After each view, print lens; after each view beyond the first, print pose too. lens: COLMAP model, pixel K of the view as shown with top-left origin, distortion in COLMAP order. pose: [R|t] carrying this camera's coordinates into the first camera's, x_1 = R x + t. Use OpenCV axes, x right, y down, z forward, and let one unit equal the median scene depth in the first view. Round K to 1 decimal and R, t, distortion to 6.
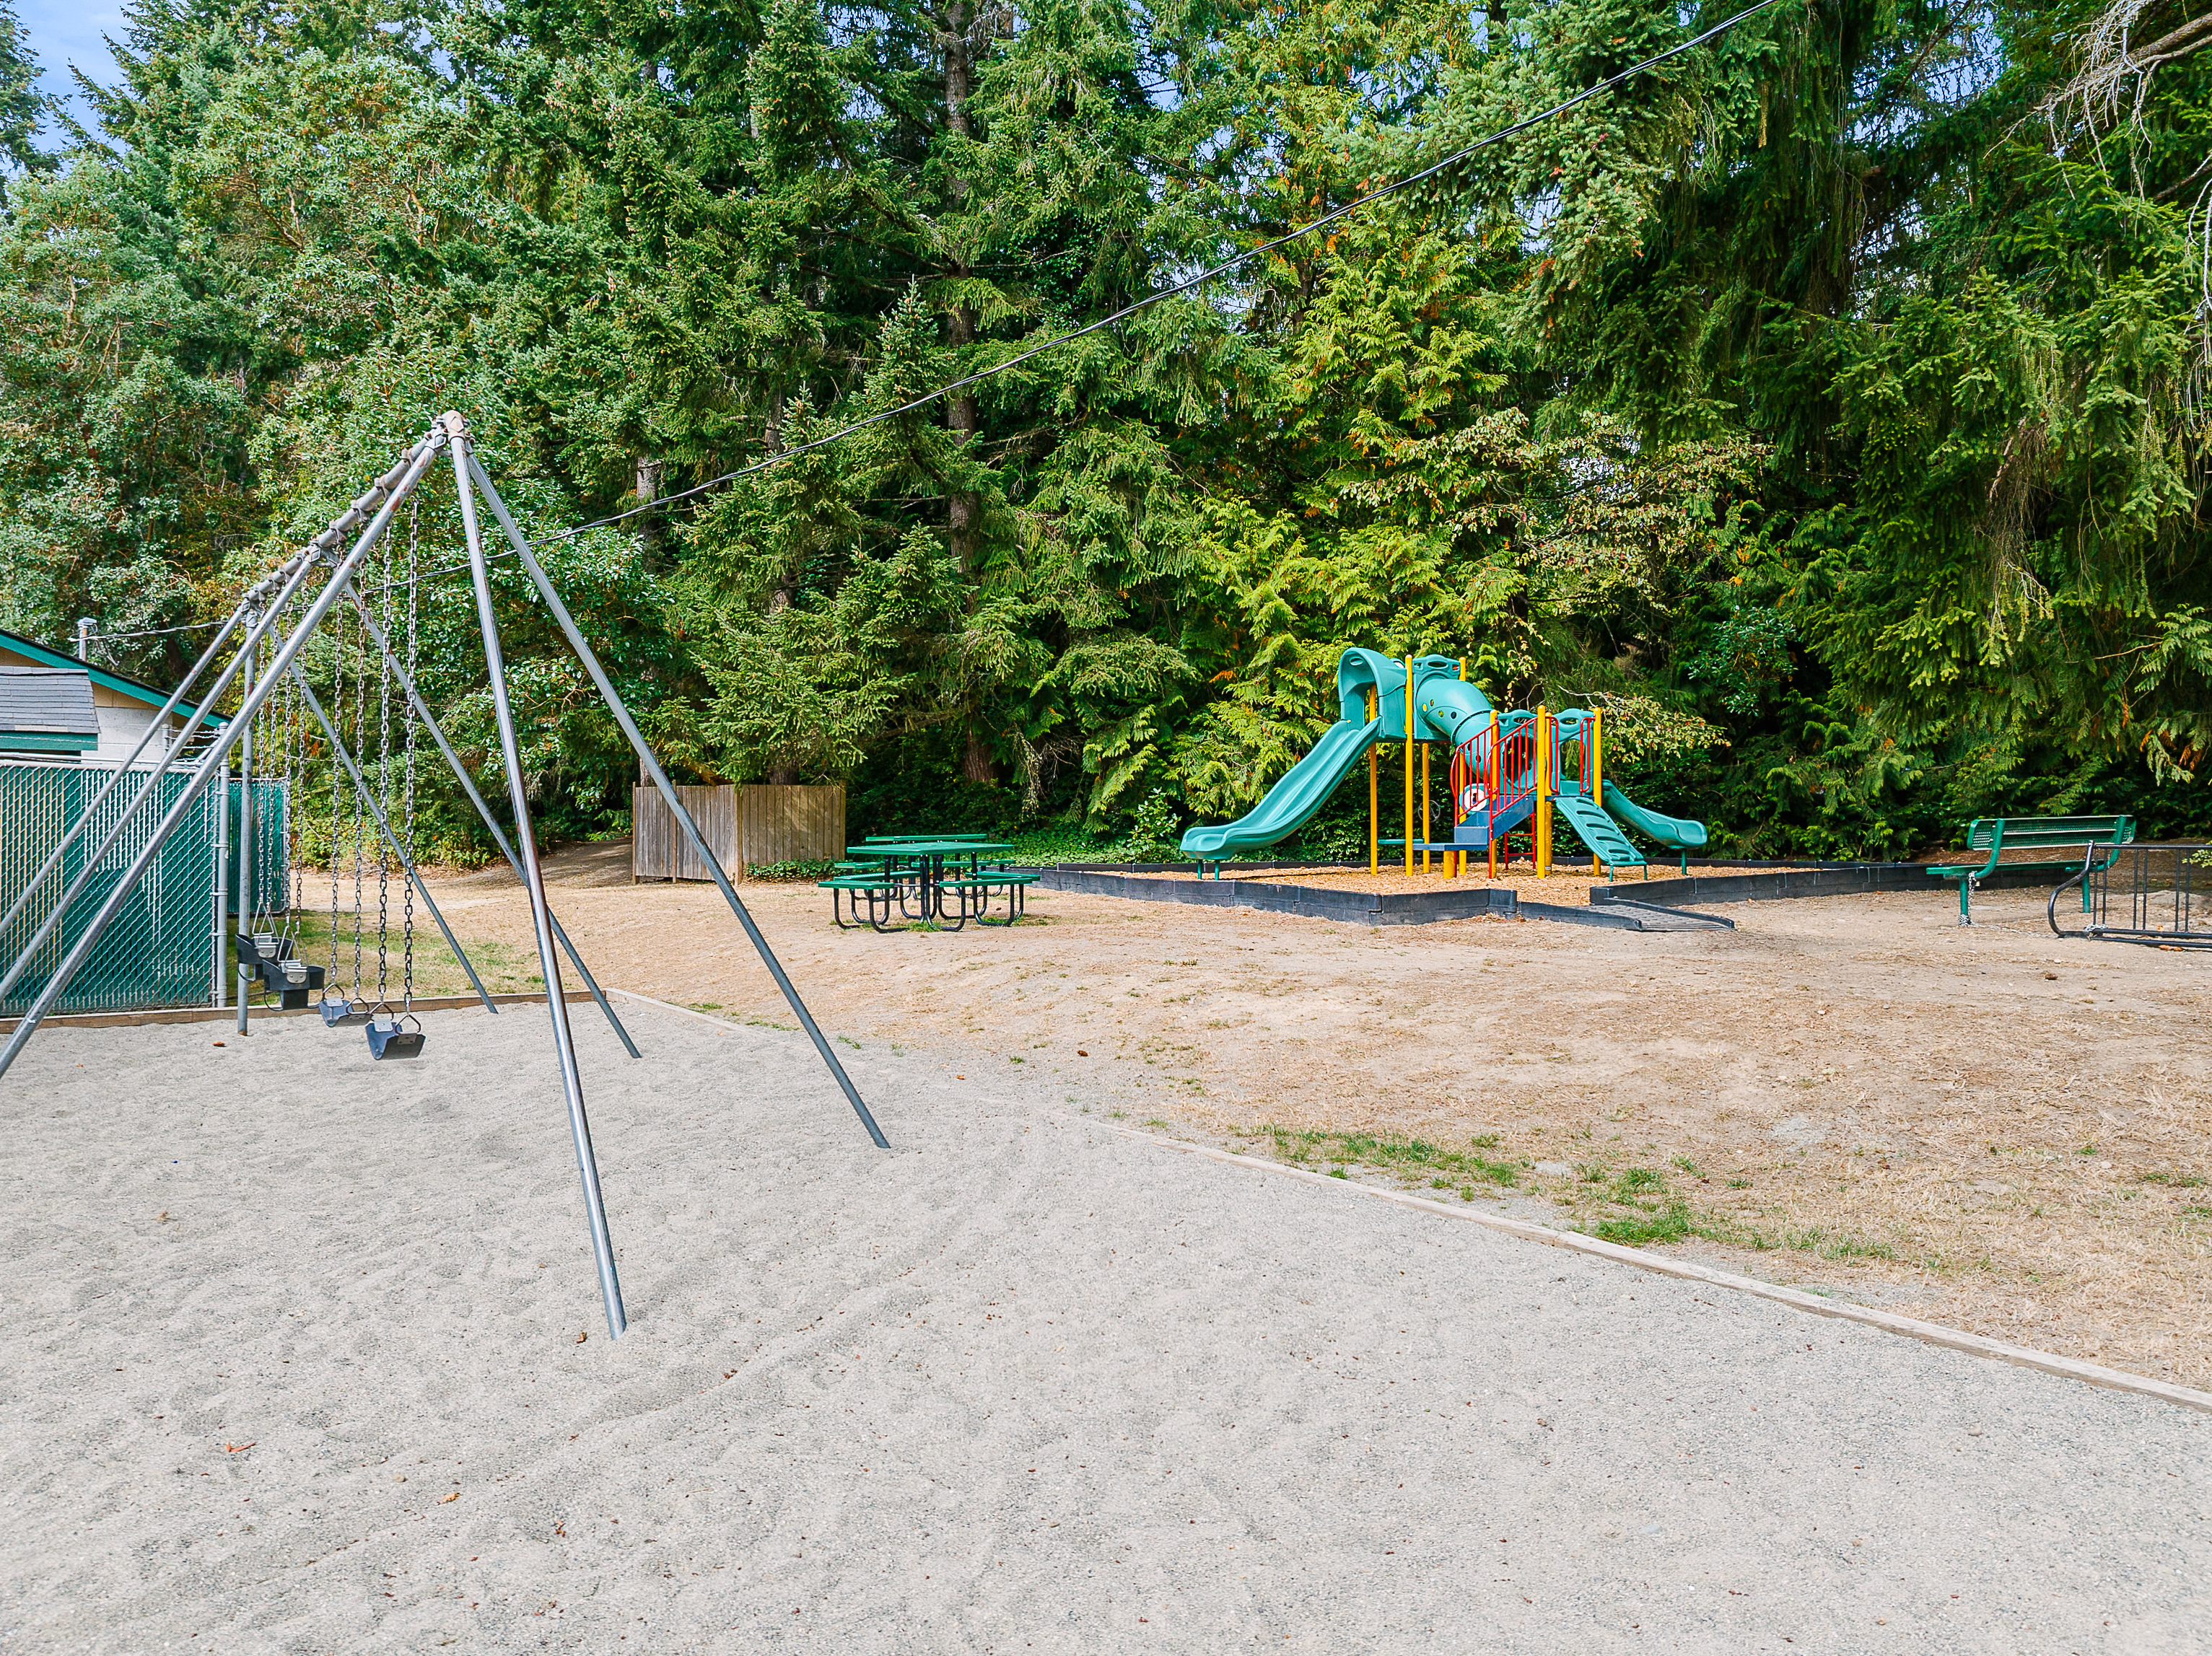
lens RADIAL K [[1548.8, 0, 1065.9], [0, 1548.8, 828.2], [0, 0, 1]] dist [-0.009971, -0.004531]
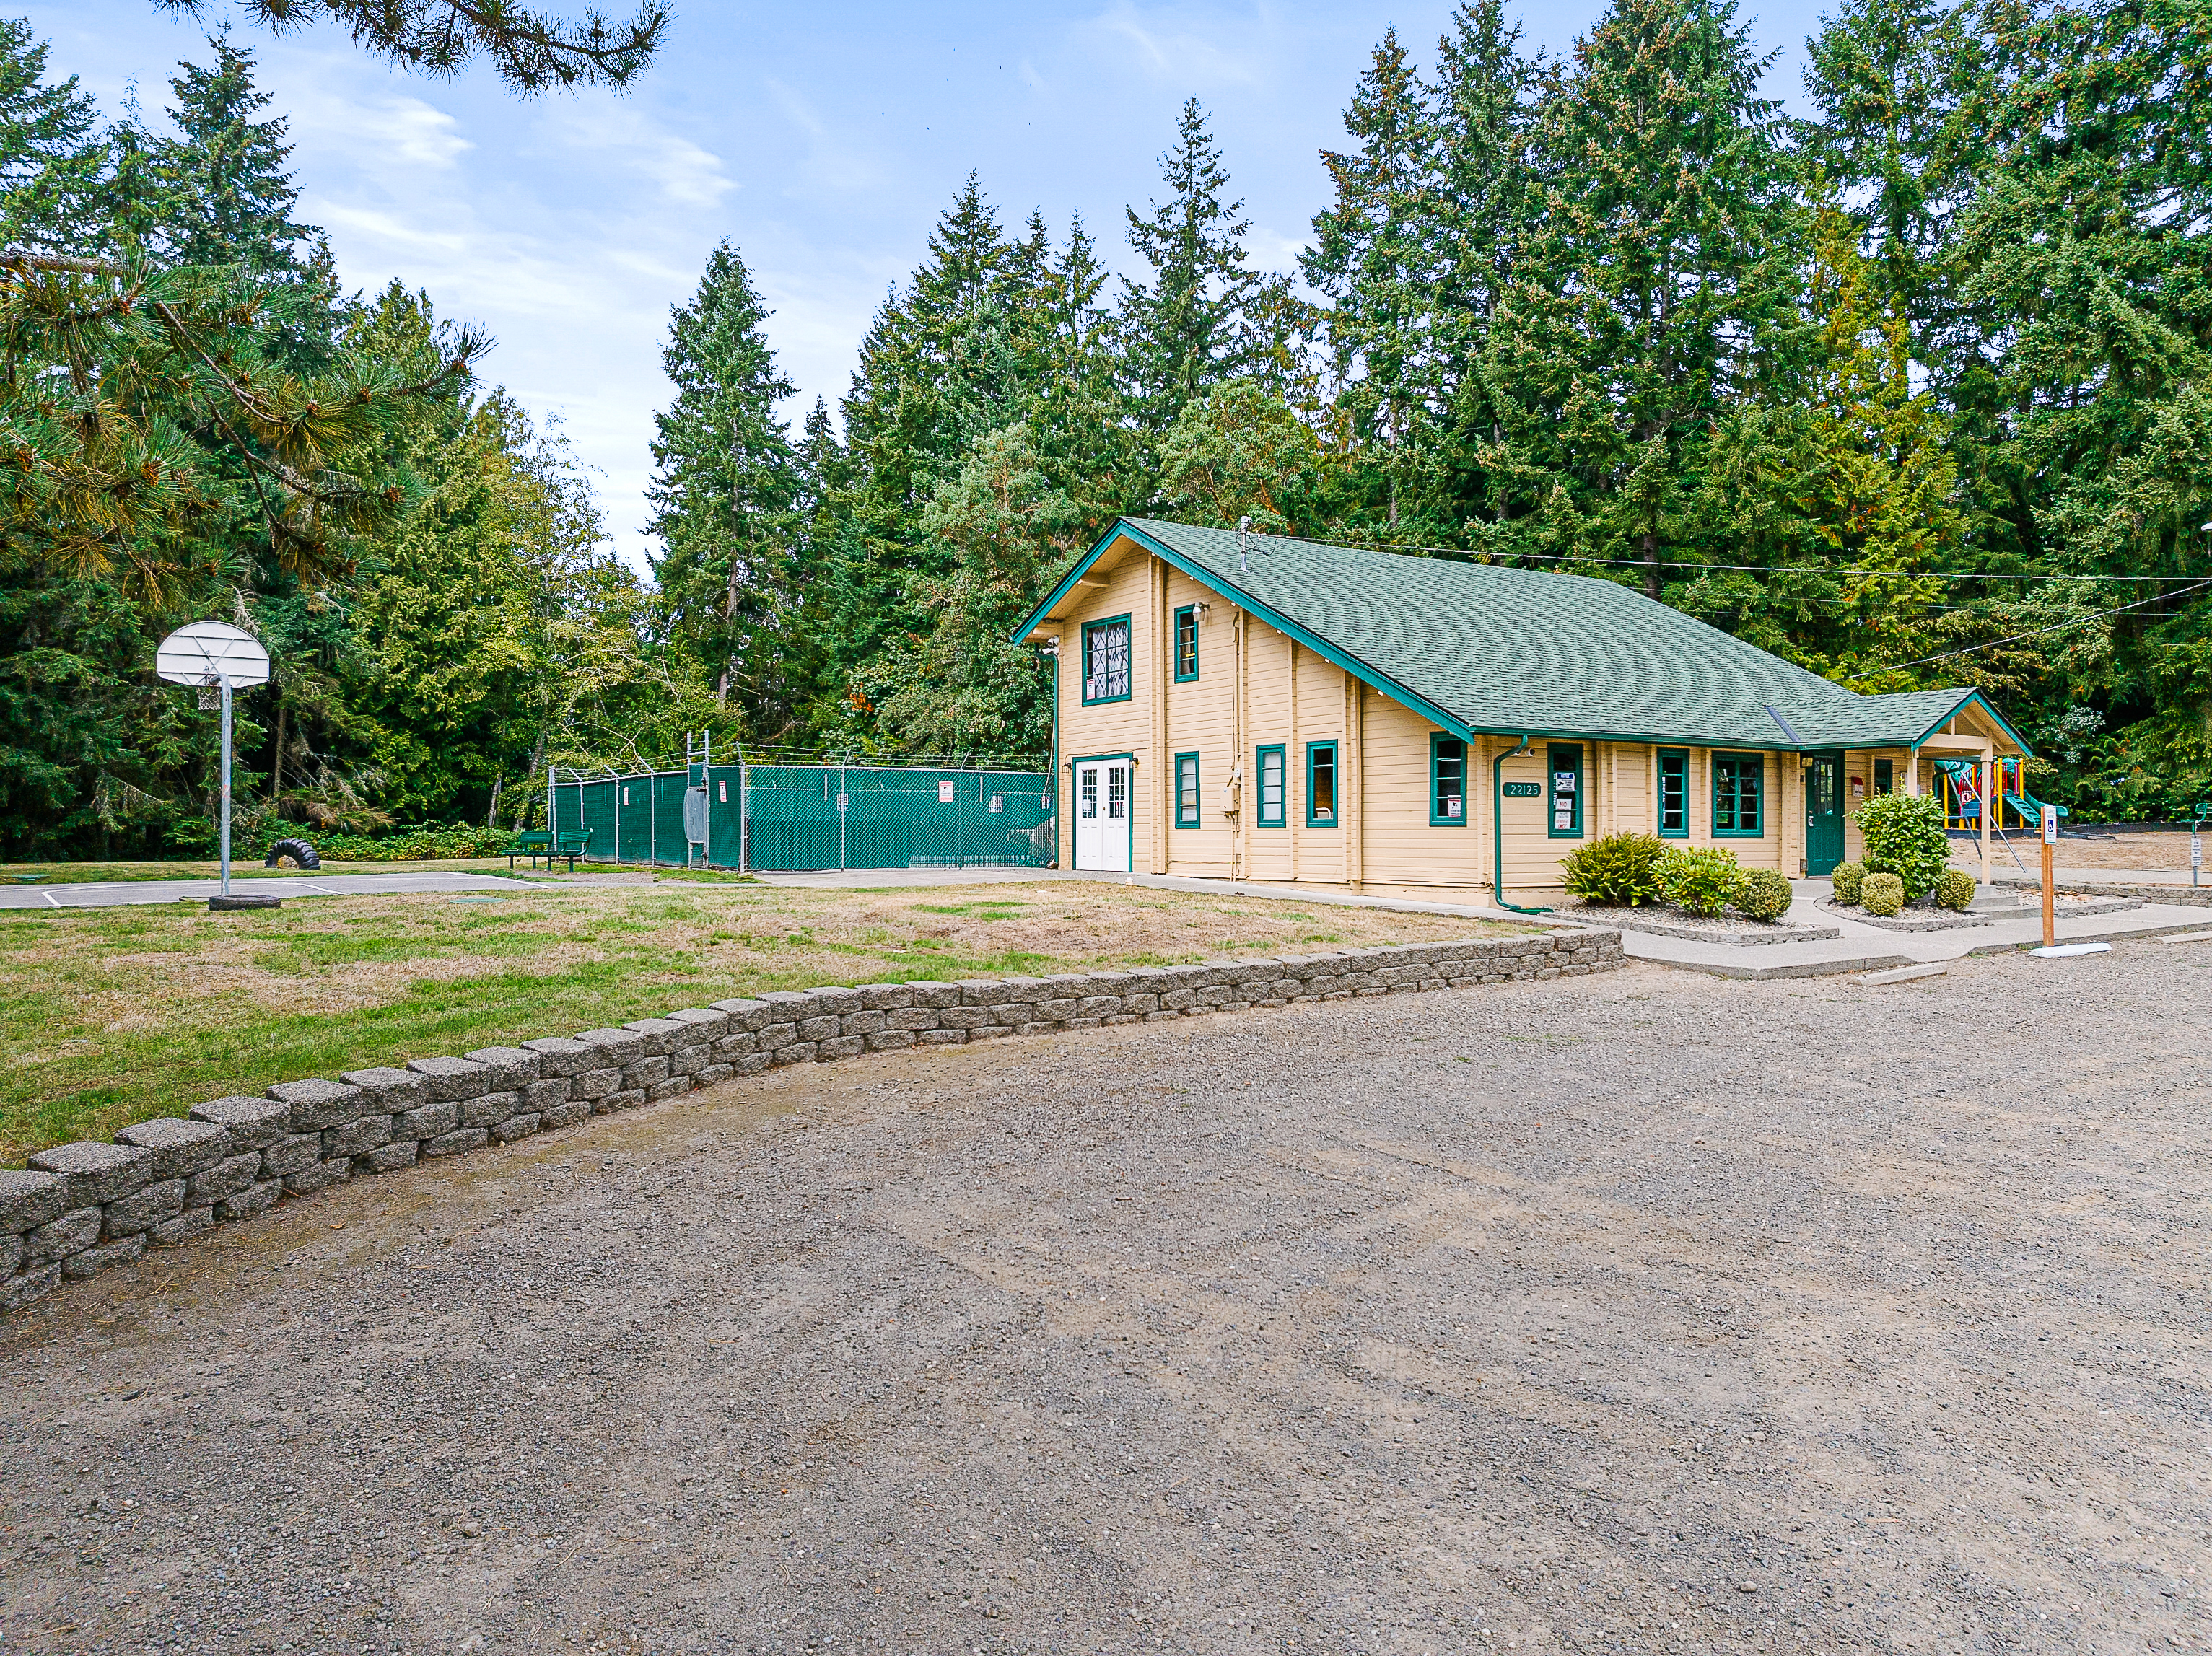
lens RADIAL K [[1548.8, 0, 1065.9], [0, 1548.8, 828.2], [0, 0, 1]] dist [-0.009971, -0.004531]
pose [[0.995630, -0.009738, -0.092873, -0.757679], [0.010256, 0.999934, 0.005101, 0.001912], [0.092817, -0.006031, 0.995665, -1.245590]]
